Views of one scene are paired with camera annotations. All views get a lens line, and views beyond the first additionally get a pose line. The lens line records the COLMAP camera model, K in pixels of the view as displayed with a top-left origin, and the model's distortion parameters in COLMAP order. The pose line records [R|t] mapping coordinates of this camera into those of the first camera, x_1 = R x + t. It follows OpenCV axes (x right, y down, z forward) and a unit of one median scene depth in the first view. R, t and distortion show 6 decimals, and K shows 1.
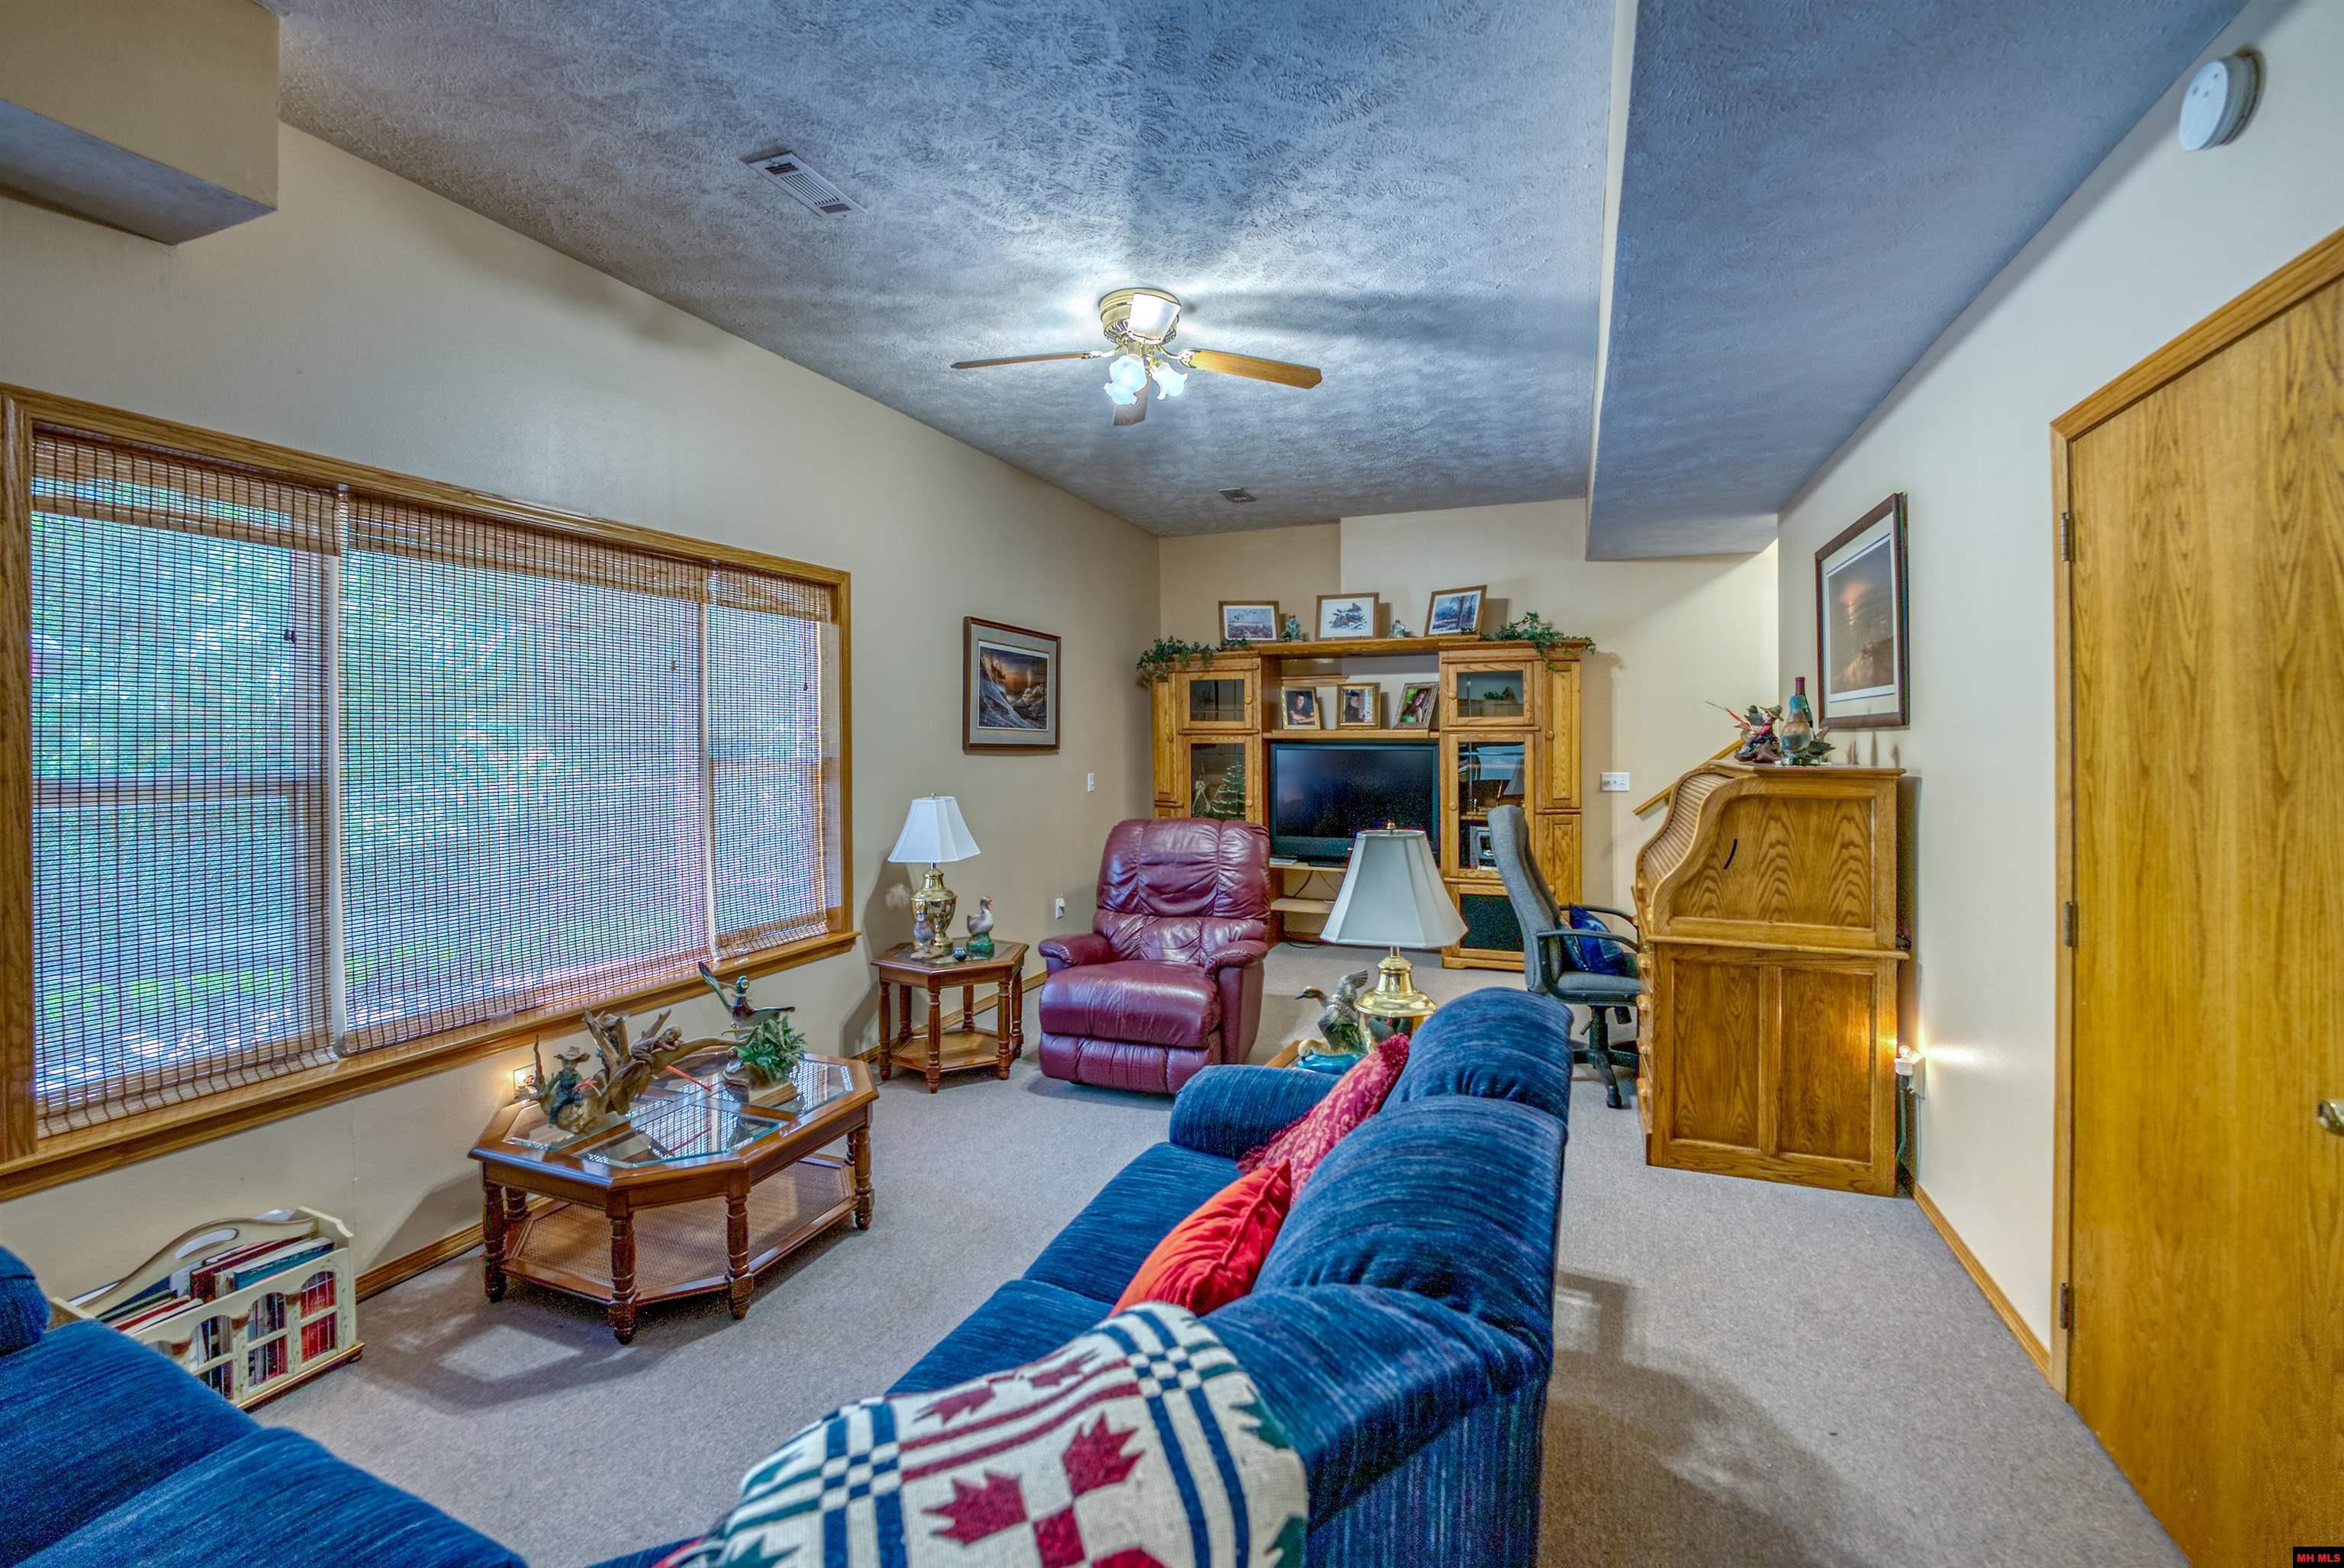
lens RADIAL K [[965.8, 0, 1225.4], [0, 965.8, 721.9], [0, 0, 1]] dist [-0.023676, 0.000335]
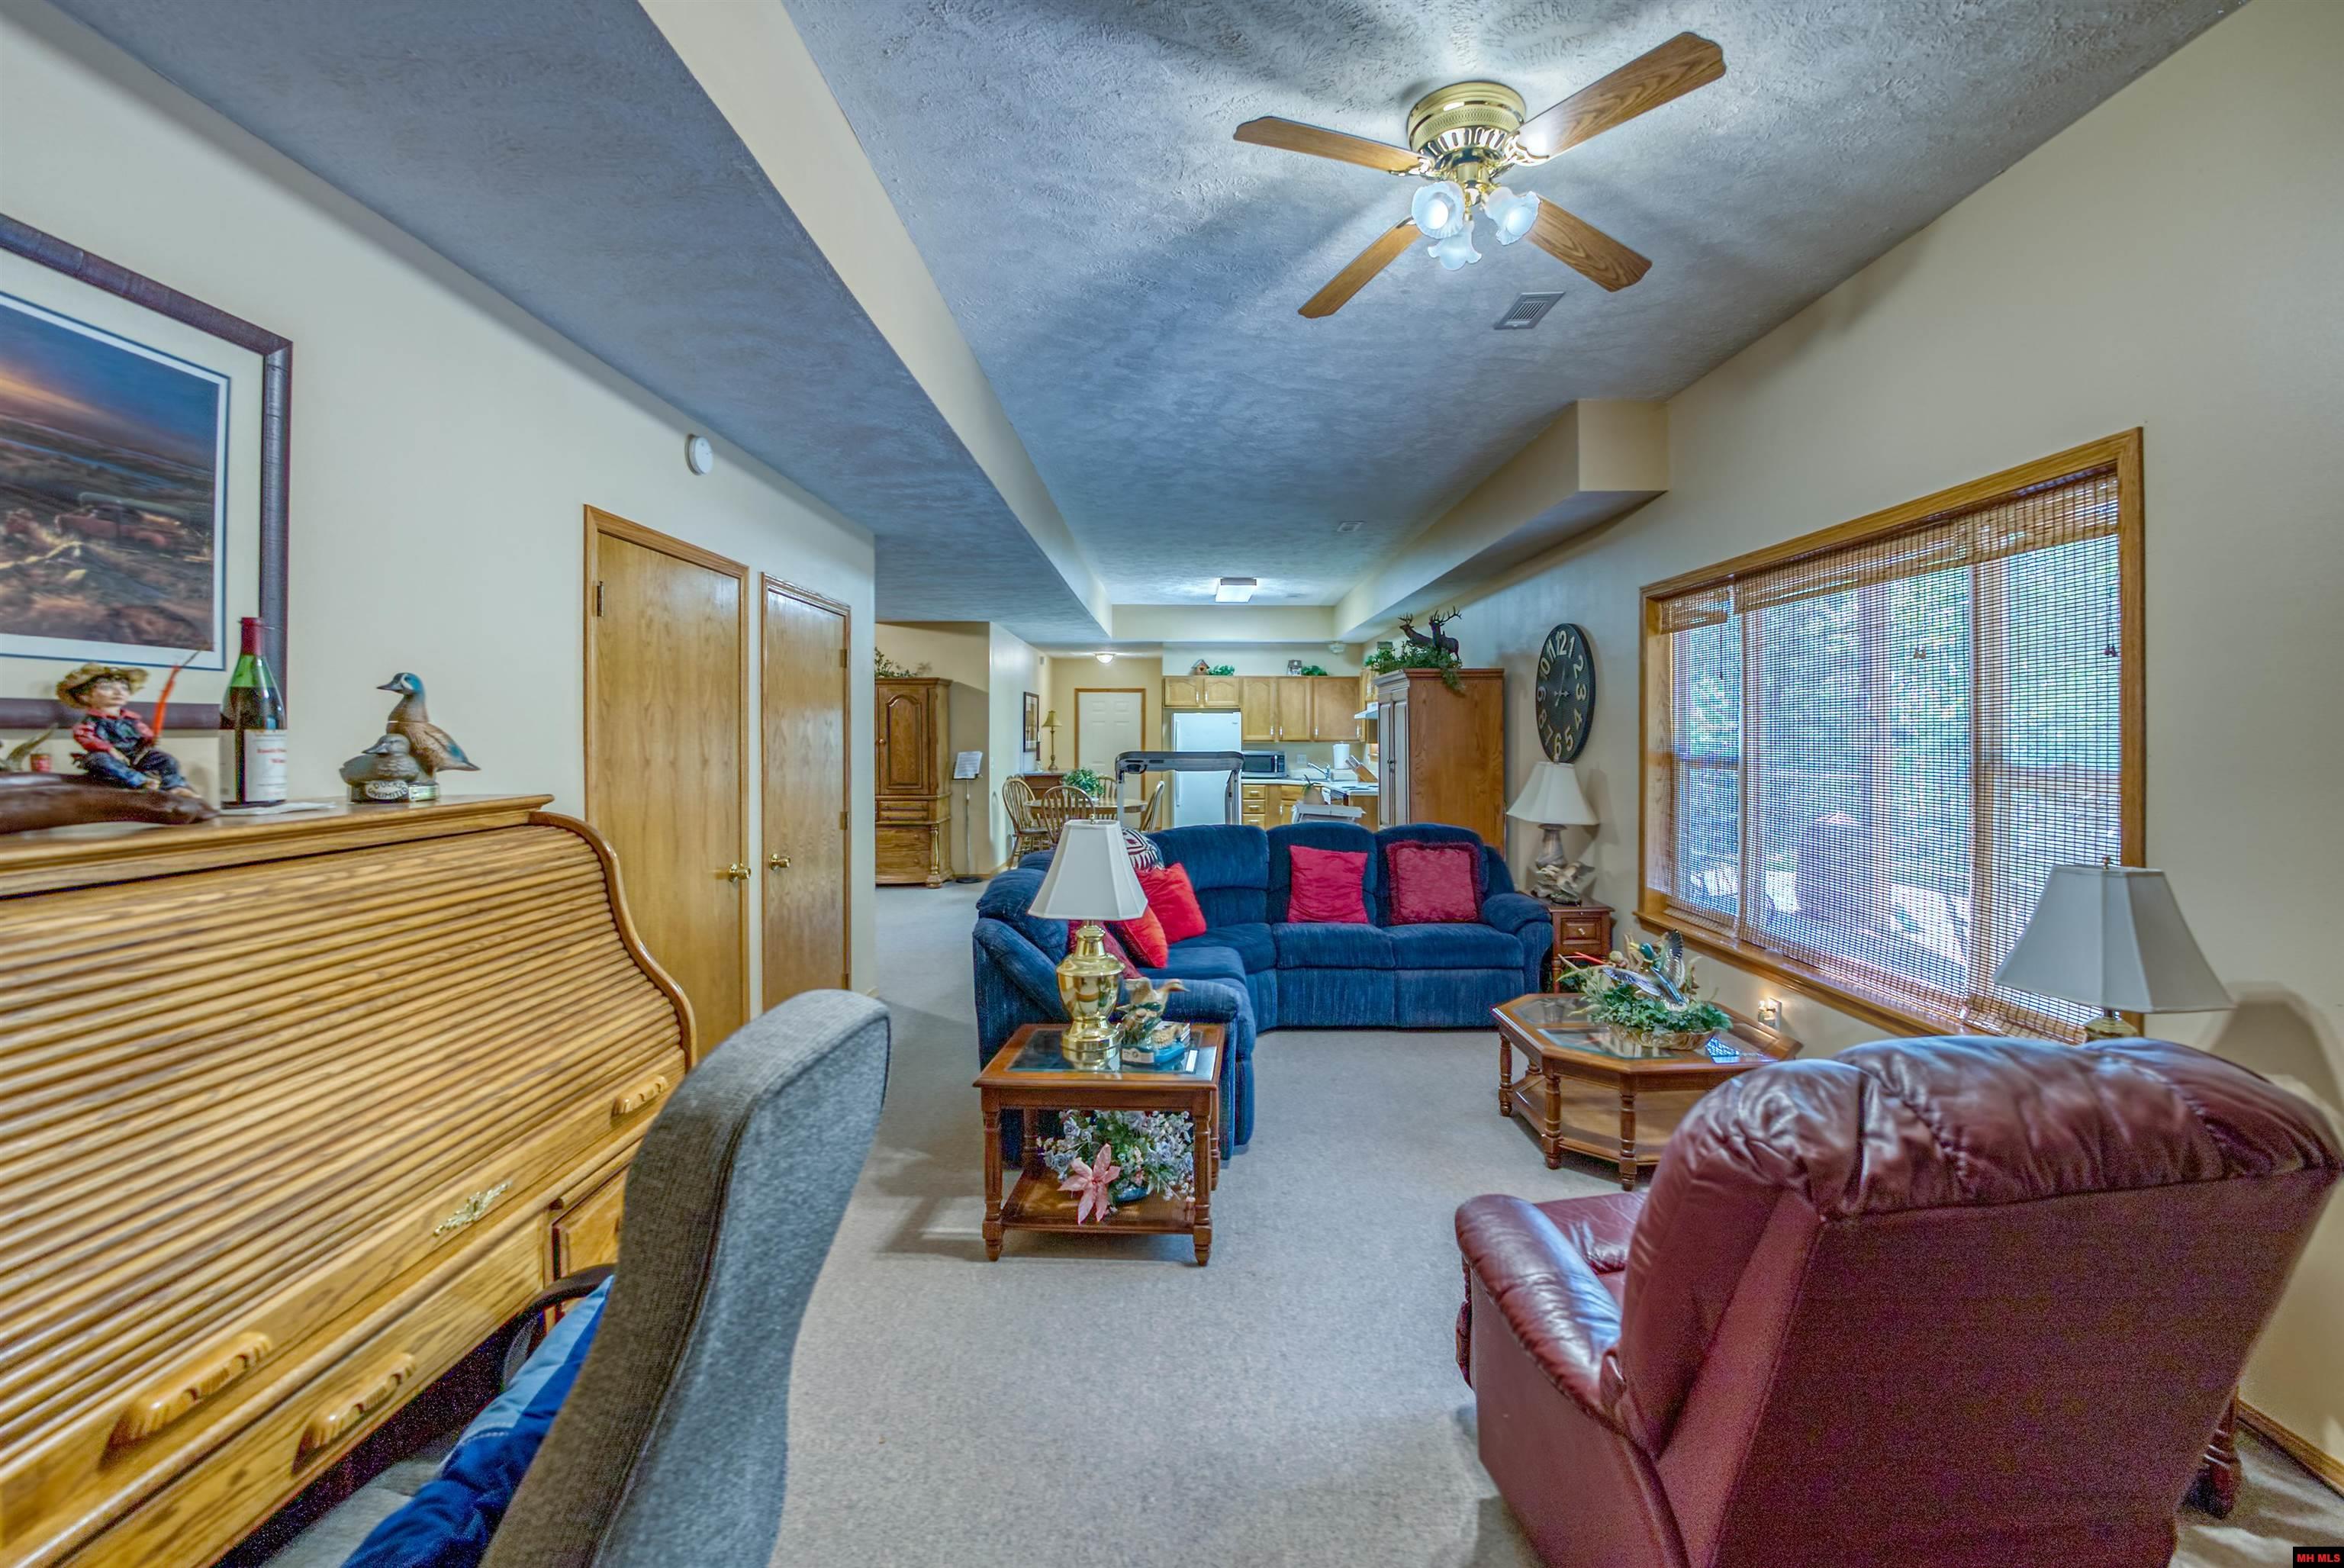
lens RADIAL K [[1016.3, 0, 1183.0], [0, 1016.3, 747.0], [0, 0, 1]] dist [-0.023397, 0.000309]
pose [[-0.941079, 0.010001, -0.338039, 0.460856], [0.011099, 0.999938, -0.001315, 0.025280], [0.338005, -0.004989, -0.941131, 2.113936]]
